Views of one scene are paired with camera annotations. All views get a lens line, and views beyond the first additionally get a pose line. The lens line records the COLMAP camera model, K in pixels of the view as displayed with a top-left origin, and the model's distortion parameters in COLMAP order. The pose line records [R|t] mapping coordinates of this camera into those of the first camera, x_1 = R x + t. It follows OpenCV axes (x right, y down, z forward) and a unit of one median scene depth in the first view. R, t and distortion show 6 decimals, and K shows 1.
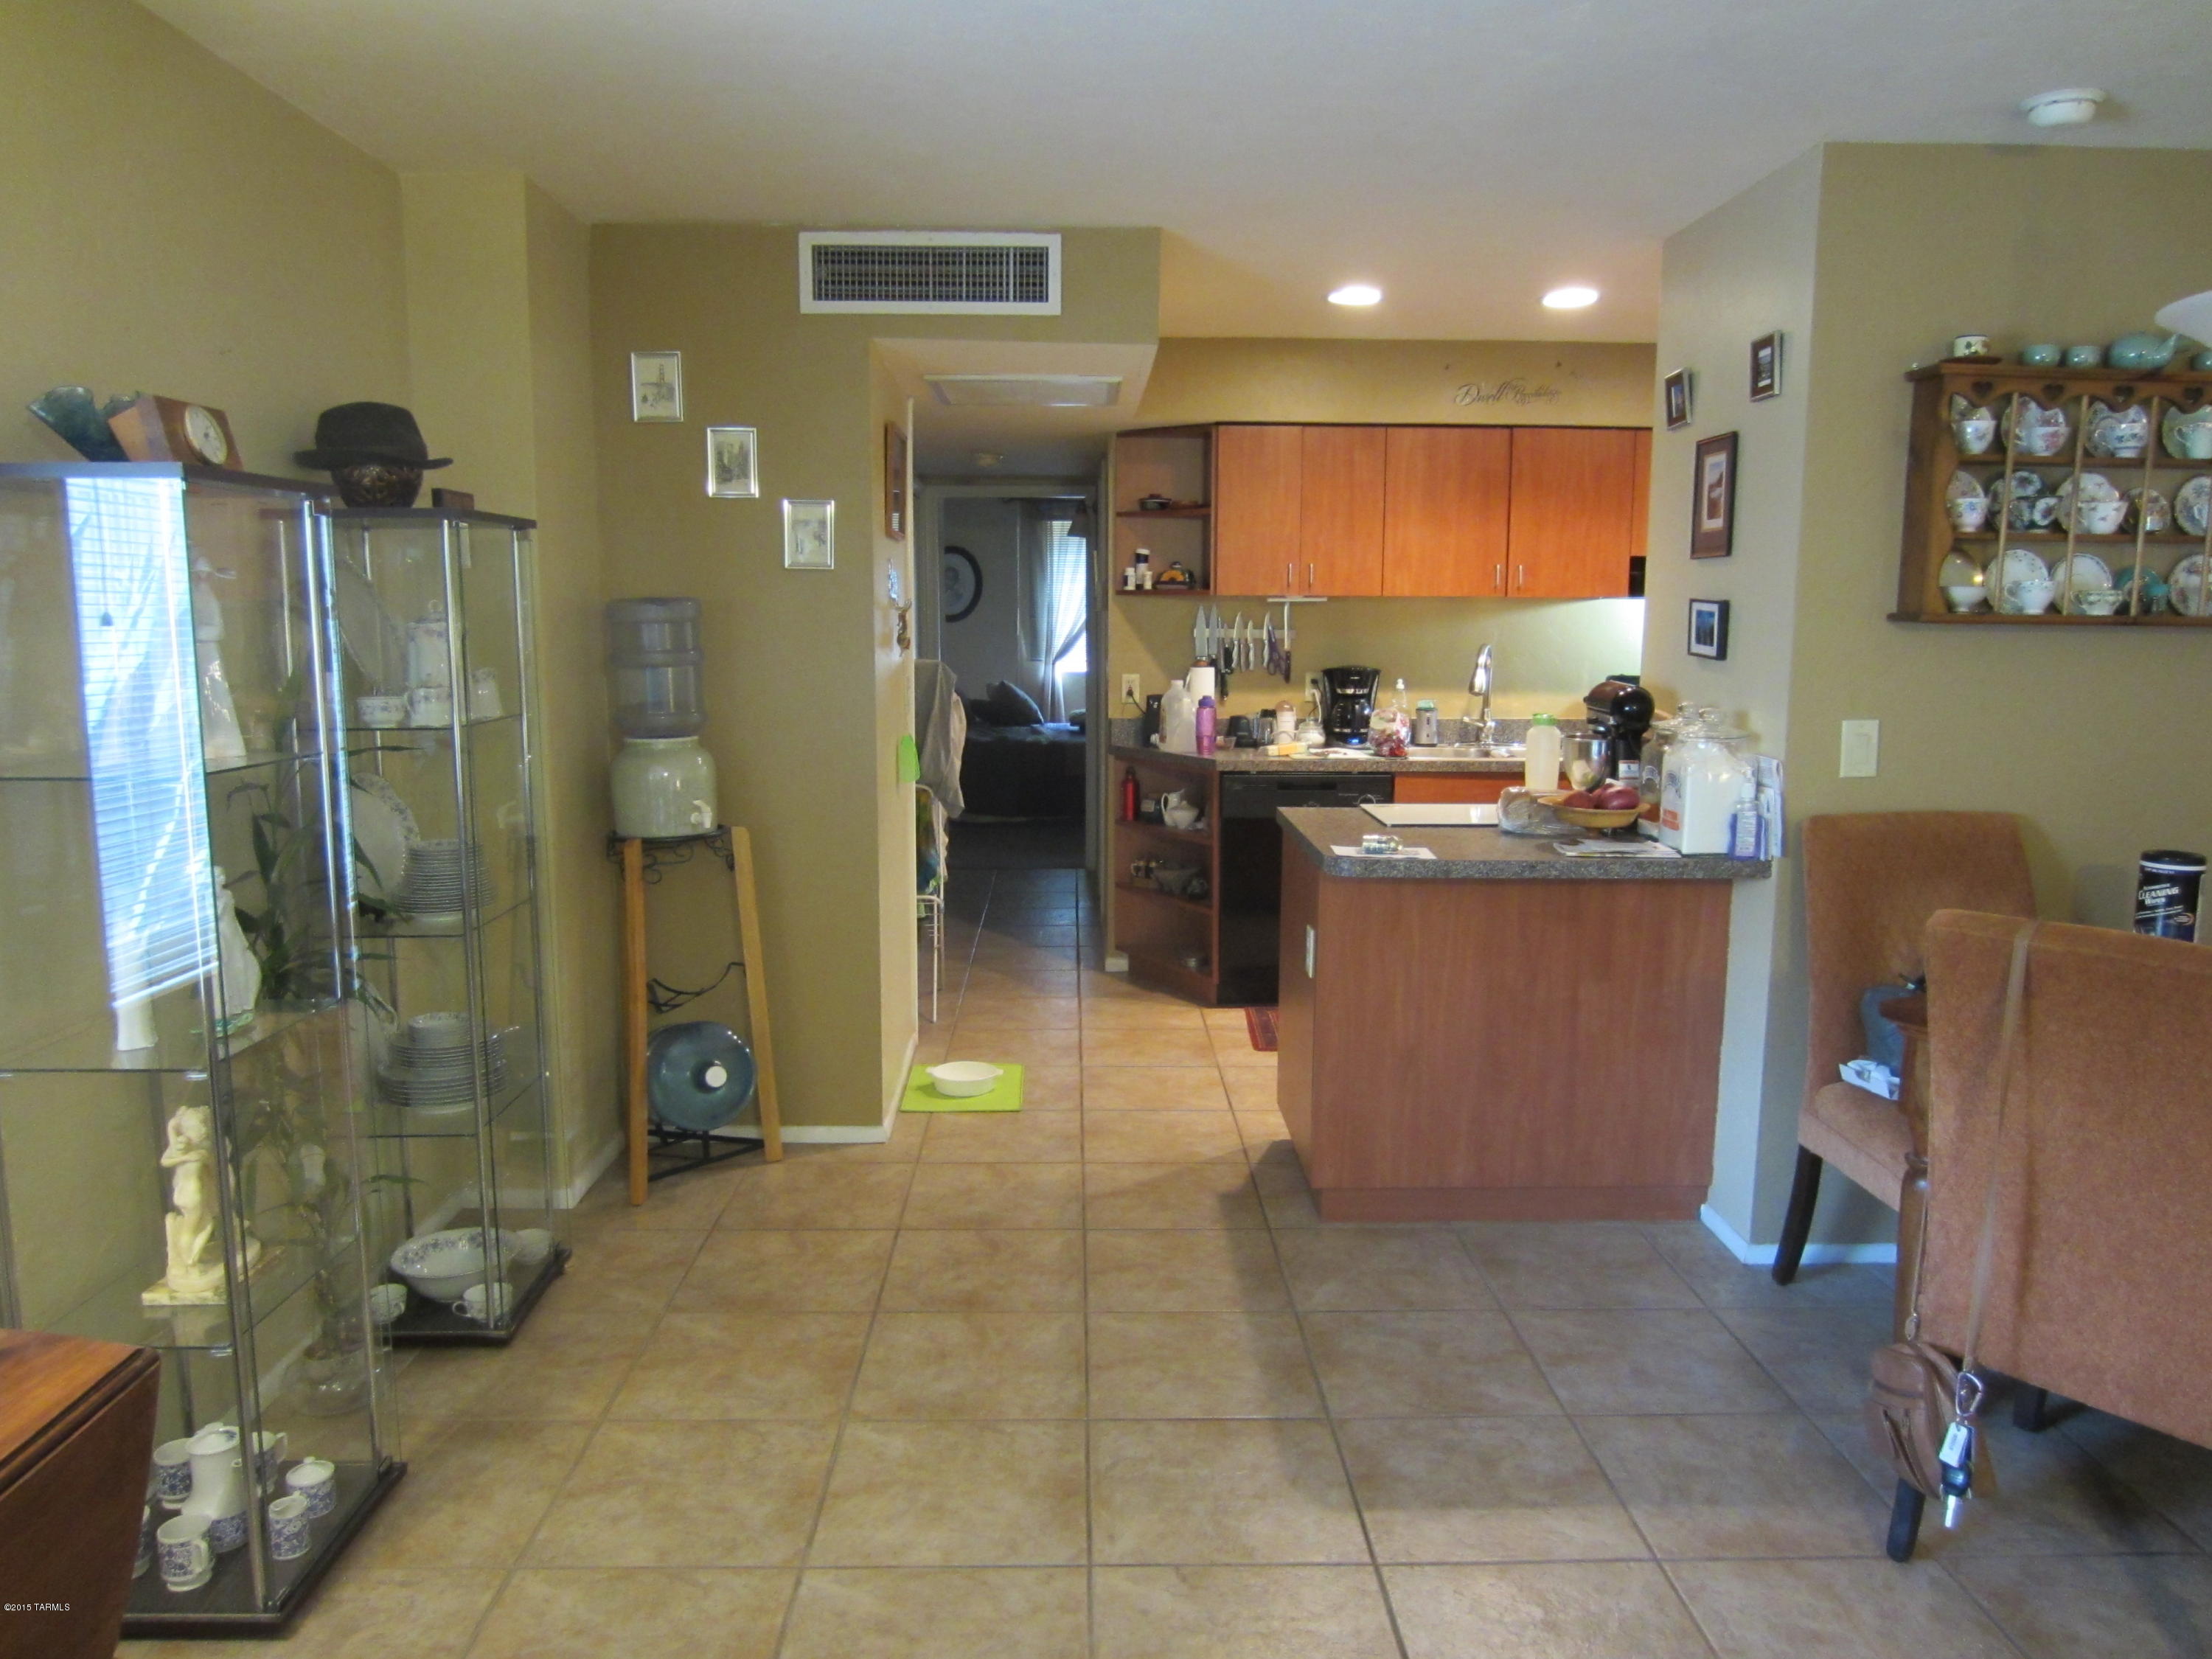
lens RADIAL K [[1559.1, 0, 1102.4], [0, 1559.1, 824.6], [0, 0, 1]] dist [-0.020461, 0.002534]
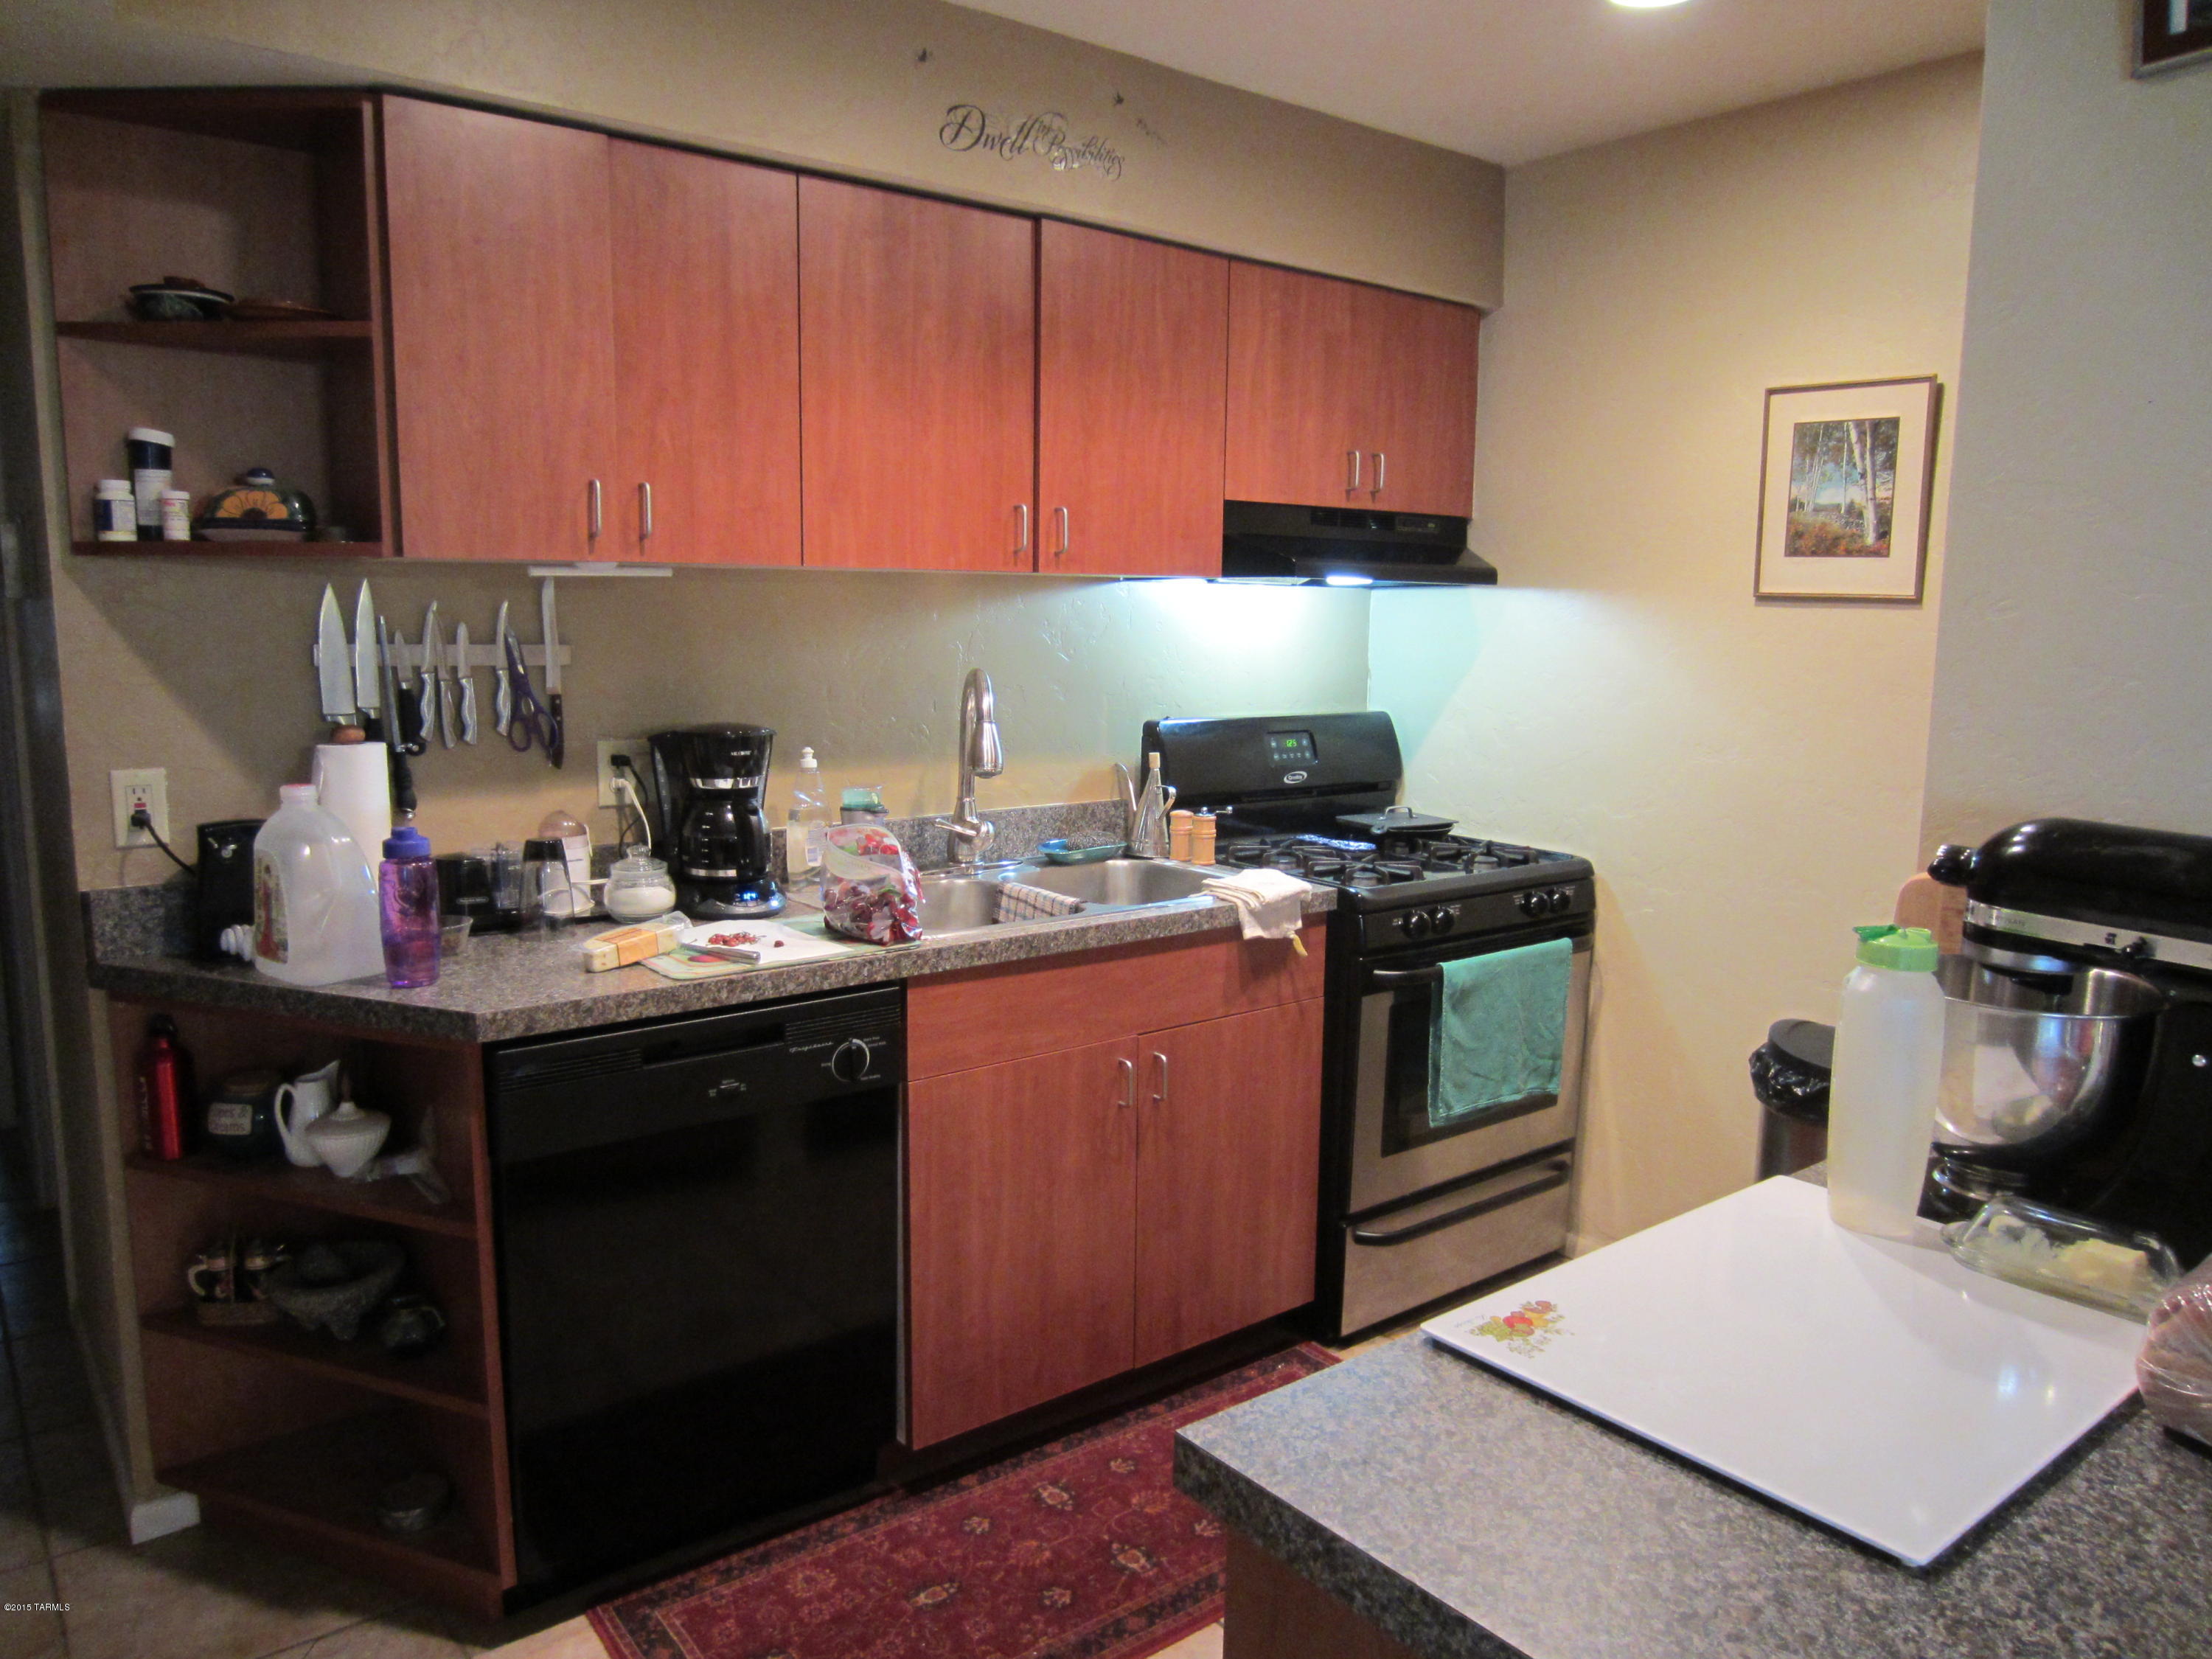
lens RADIAL K [[1559.1, 0, 1102.4], [0, 1559.1, 824.6], [0, 0, 1]] dist [-0.020461, 0.002534]
pose [[0.797634, -0.080382, 0.597762, -0.020396], [0.076855, 0.996546, 0.031455, -0.079000], [-0.598225, 0.020852, 0.801057, 0.579550]]
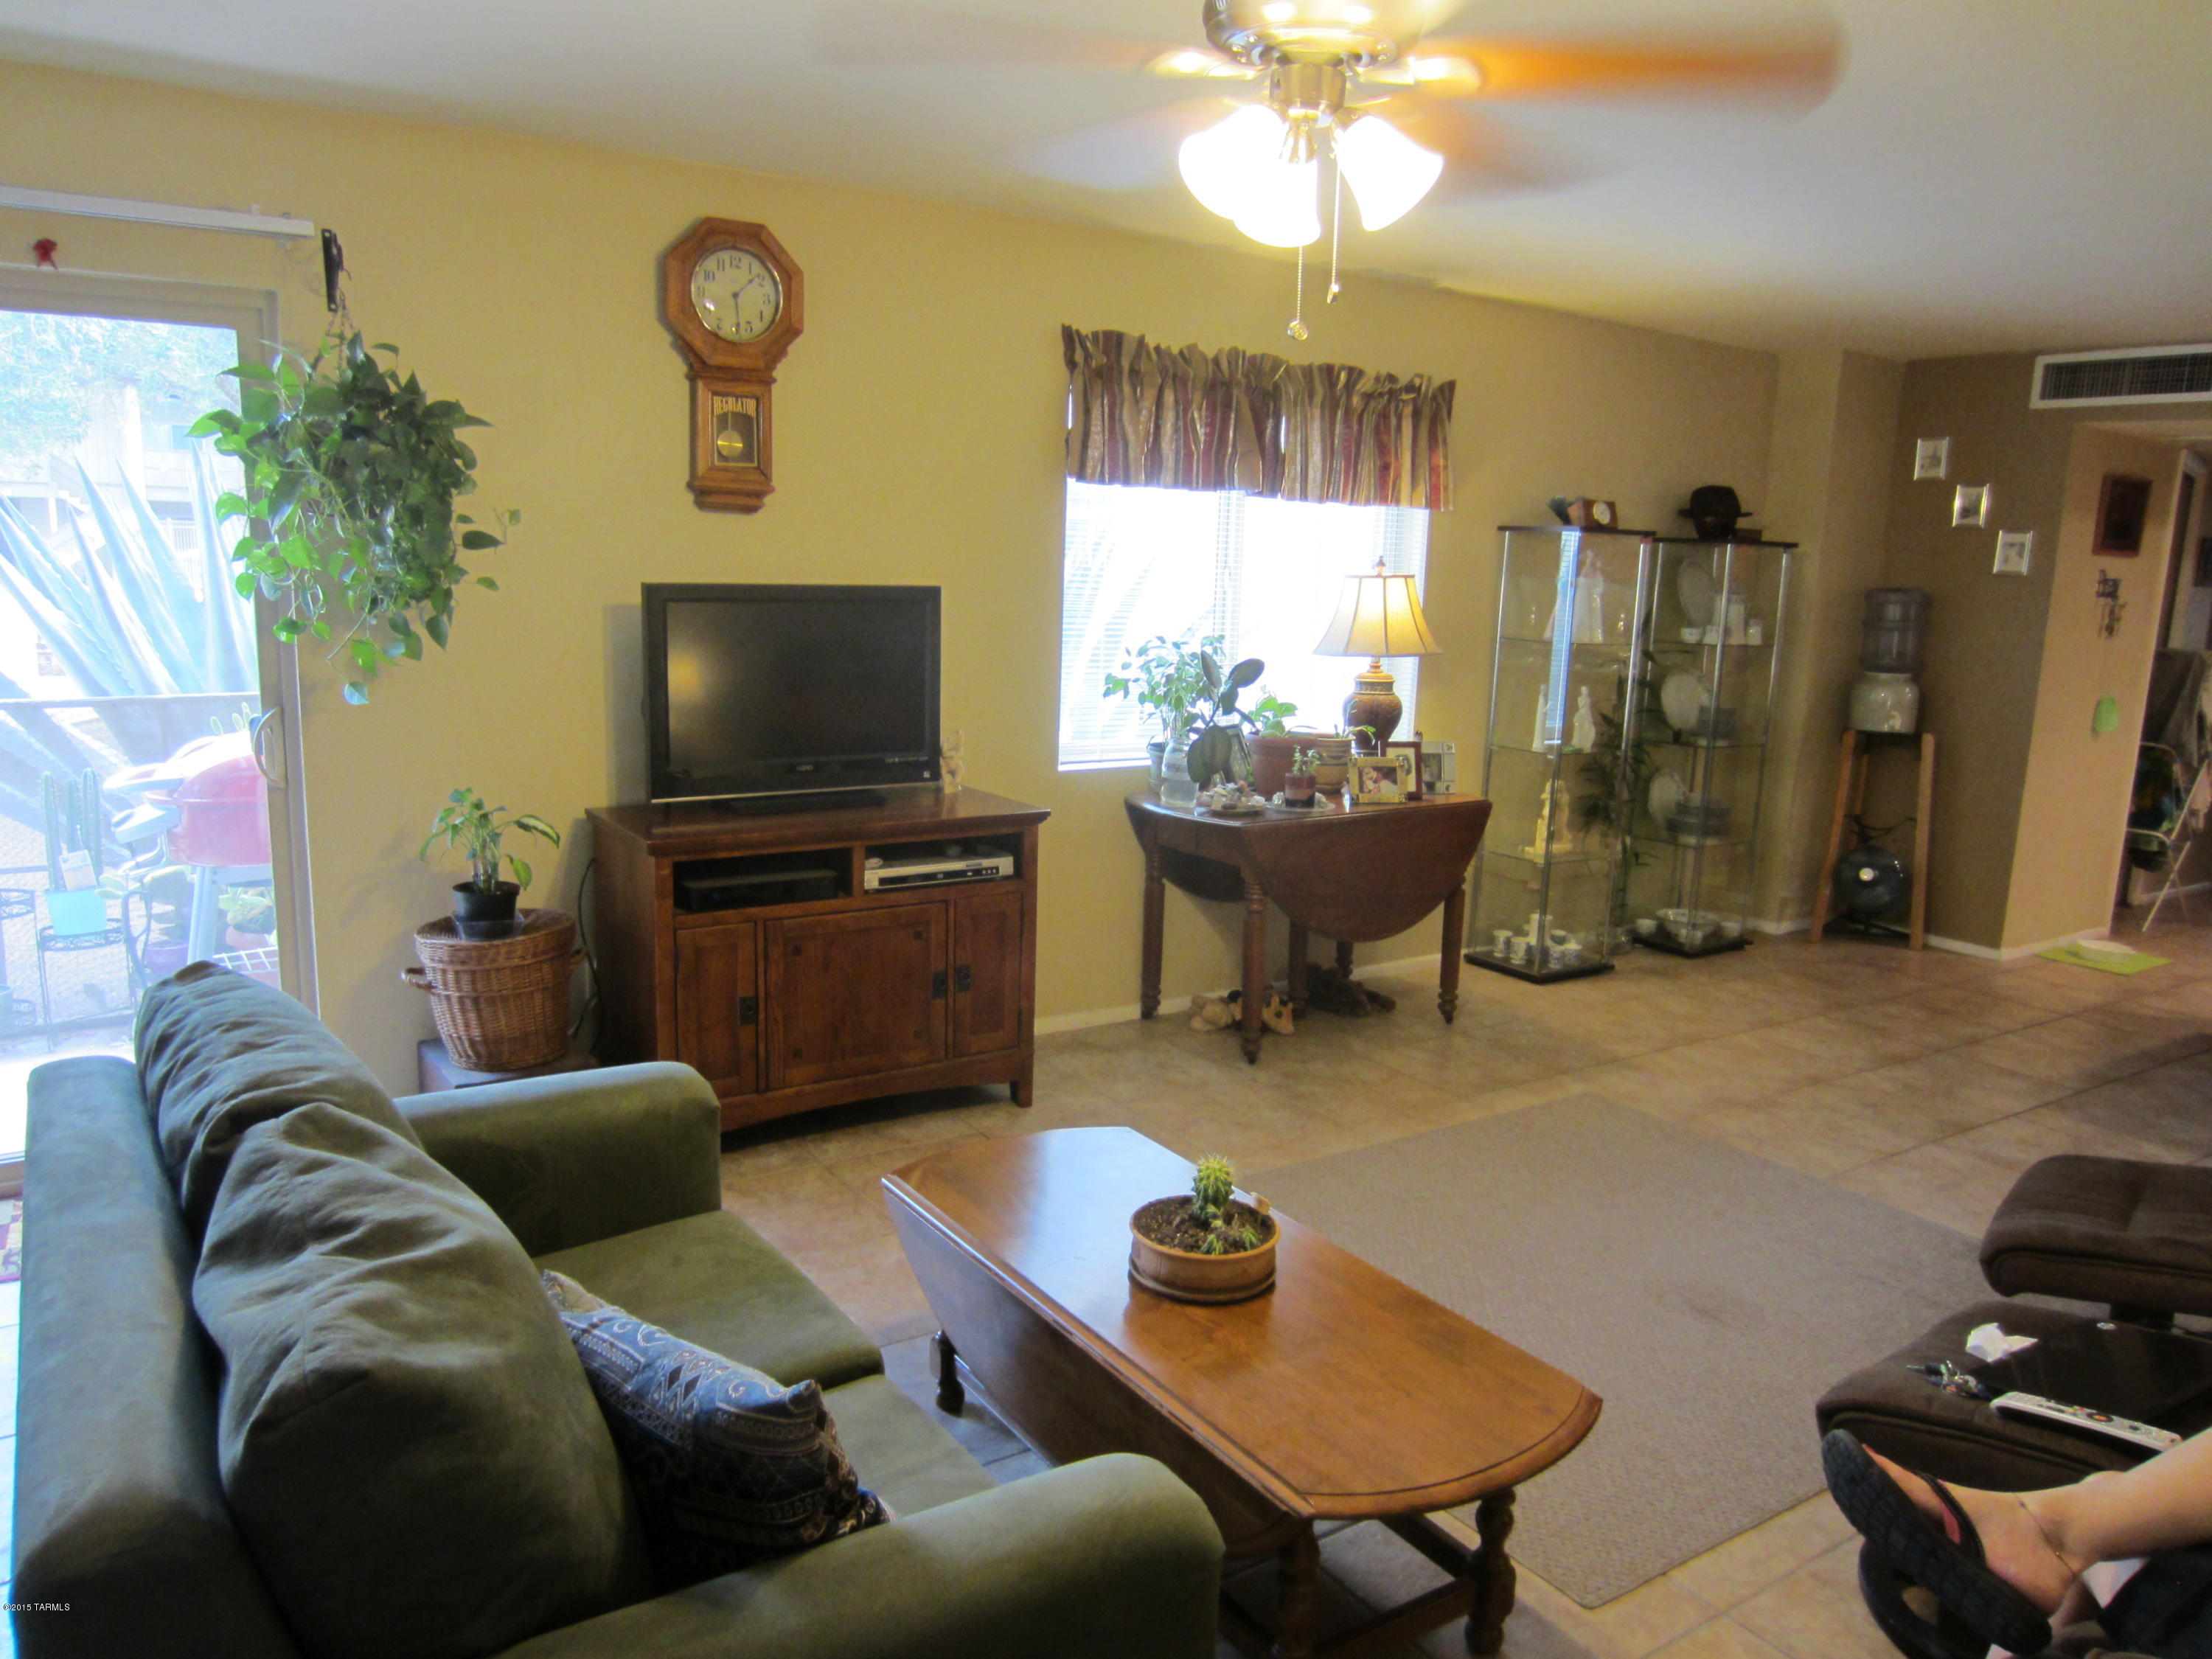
lens RADIAL K [[1559.1, 0, 1102.4], [0, 1559.1, 824.6], [0, 0, 1]] dist [-0.020461, 0.002534]
pose [[0.545197, 0.163912, -0.822127, 0.642593], [-0.156401, 0.983368, 0.092341, 0.080330], [0.823589, 0.078238, 0.561765, -0.595793]]
